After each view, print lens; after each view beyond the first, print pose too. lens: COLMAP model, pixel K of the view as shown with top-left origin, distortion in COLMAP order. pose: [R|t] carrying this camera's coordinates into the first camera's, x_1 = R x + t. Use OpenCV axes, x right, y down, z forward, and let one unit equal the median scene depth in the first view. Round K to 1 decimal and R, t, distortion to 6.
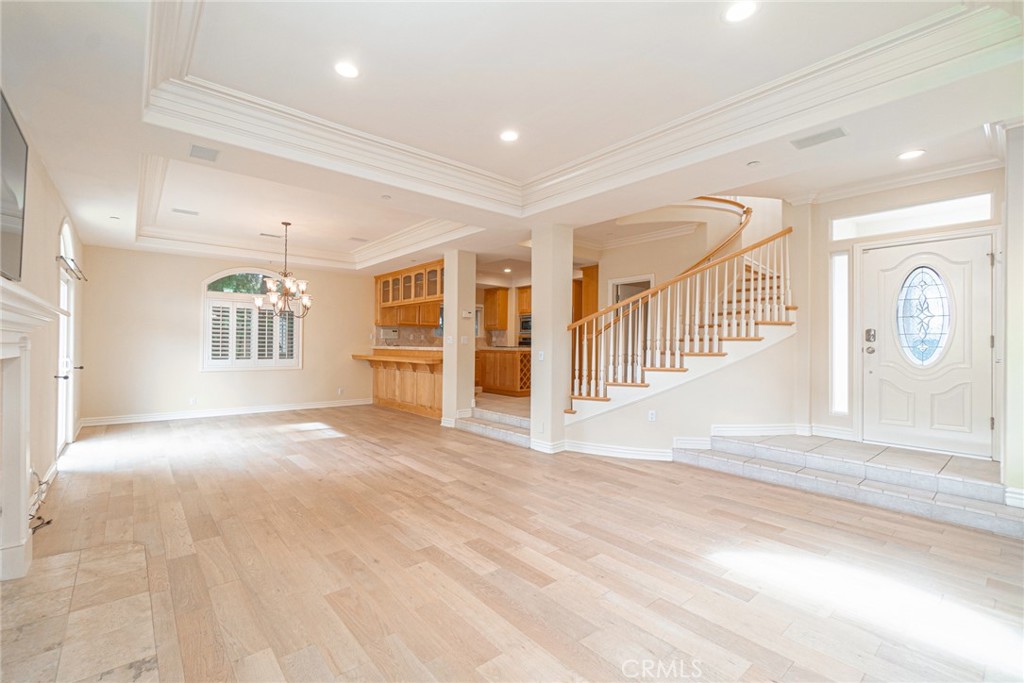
lens RADIAL K [[444.7, 0, 510.2], [0, 444.7, 342.4], [0, 0, 1]] dist [-0.008779, 0.000020]
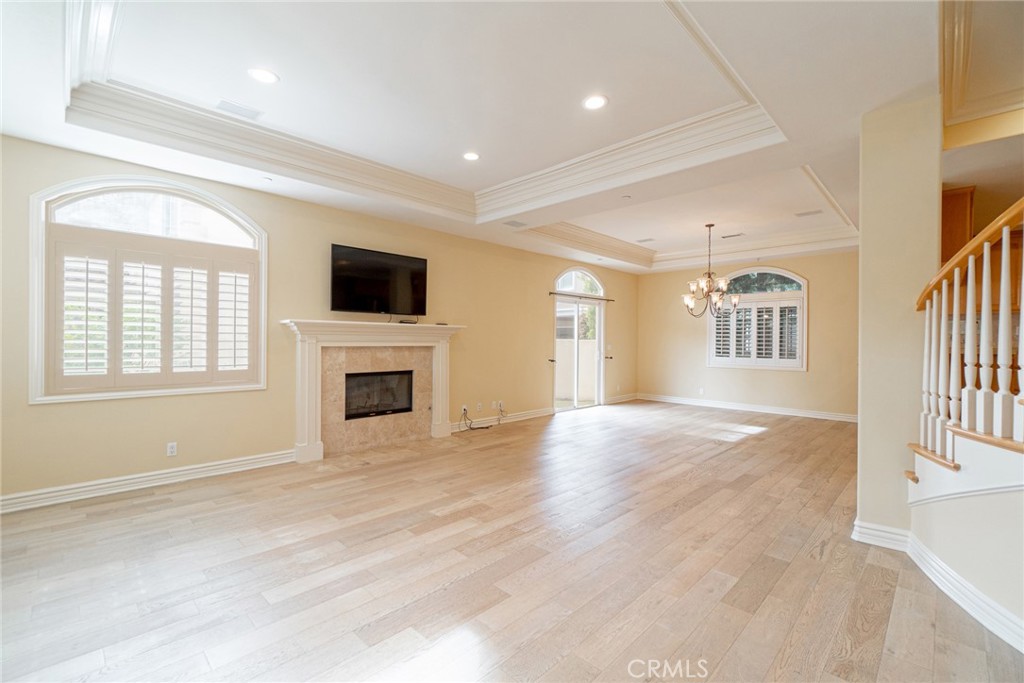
lens RADIAL K [[444.7, 0, 486.4], [0, 444.7, 340.6], [0, 0, 1]] dist [-0.008779, 0.000020]
pose [[0.059538, -0.009348, -0.998182, 0.794446], [0.000660, 0.999956, -0.009325, 0.015137], [0.998226, -0.000103, 0.059541, 0.676446]]
